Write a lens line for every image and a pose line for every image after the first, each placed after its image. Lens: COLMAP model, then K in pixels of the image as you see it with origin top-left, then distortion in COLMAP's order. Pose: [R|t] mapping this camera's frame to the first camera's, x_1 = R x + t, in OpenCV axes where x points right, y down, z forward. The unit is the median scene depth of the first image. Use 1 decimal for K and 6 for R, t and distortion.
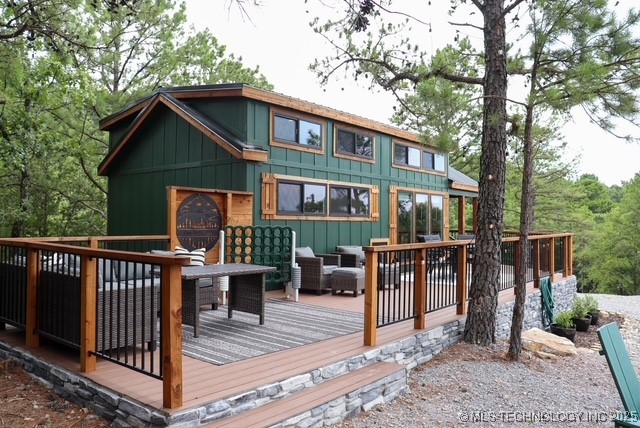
lens RADIAL K [[525.3, 0, 318.1], [0, 525.3, 205.6], [0, 0, 1]] dist [-0.171169, 0.157786]
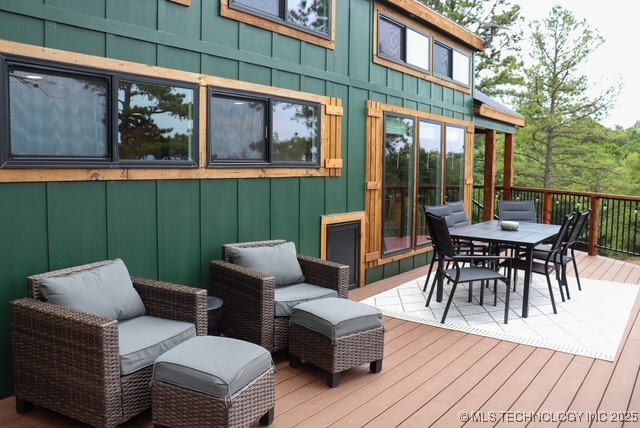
lens RADIAL K [[525.3, 0, 318.1], [0, 525.3, 205.6], [0, 0, 1]] dist [-0.171169, 0.157786]
pose [[0.999606, 0.005407, 0.027556, 0.078306], [-0.008473, 0.993627, 0.112402, 0.003226], [-0.026773, -0.112591, 0.993281, 0.514692]]
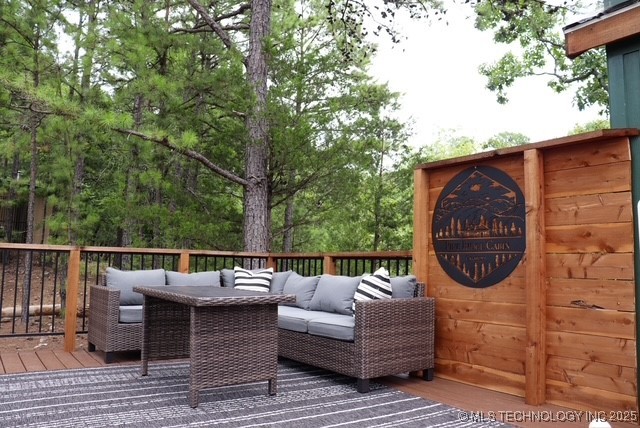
lens RADIAL K [[525.3, 0, 318.1], [0, 525.3, 205.6], [0, 0, 1]] dist [-0.171169, 0.157786]
pose [[-0.290287, -0.114361, -0.950082, 0.178022], [0.010935, 0.992372, -0.122793, 0.046508], [0.956877, -0.046034, -0.286822, 0.632150]]
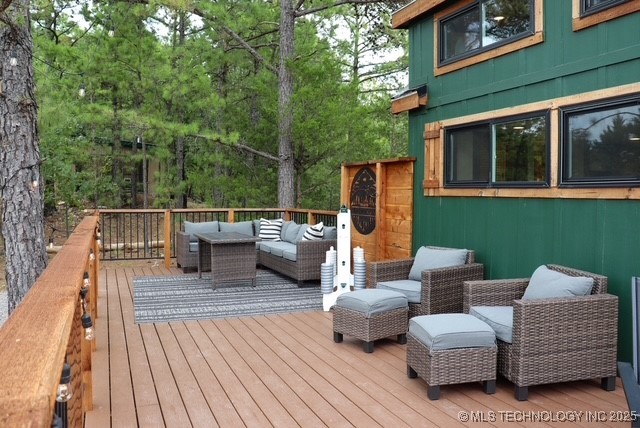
lens RADIAL K [[525.3, 0, 318.1], [0, 525.3, 205.6], [0, 0, 1]] dist [-0.171169, 0.157786]
pose [[-0.484471, 0.014261, -0.874691, 0.376932], [0.022711, 0.999735, 0.003721, 0.023786], [0.874512, -0.018062, -0.484667, 0.864564]]
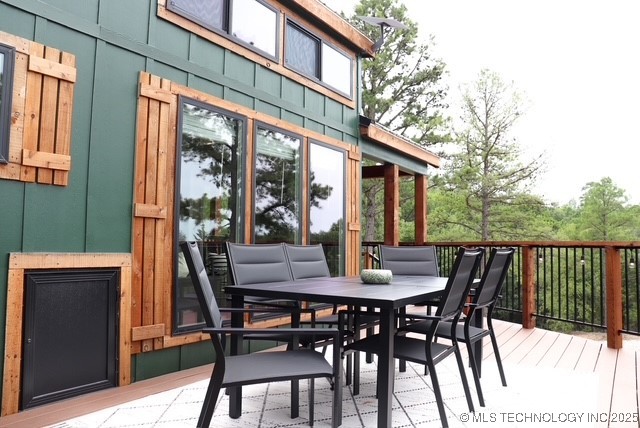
lens RADIAL K [[525.3, 0, 318.1], [0, 525.3, 205.6], [0, 0, 1]] dist [-0.171169, 0.157786]
pose [[0.992155, 0.015477, 0.124049, 0.196714], [-0.010375, 0.999078, -0.041671, 0.045921], [-0.124579, 0.040057, 0.991401, 0.698338]]
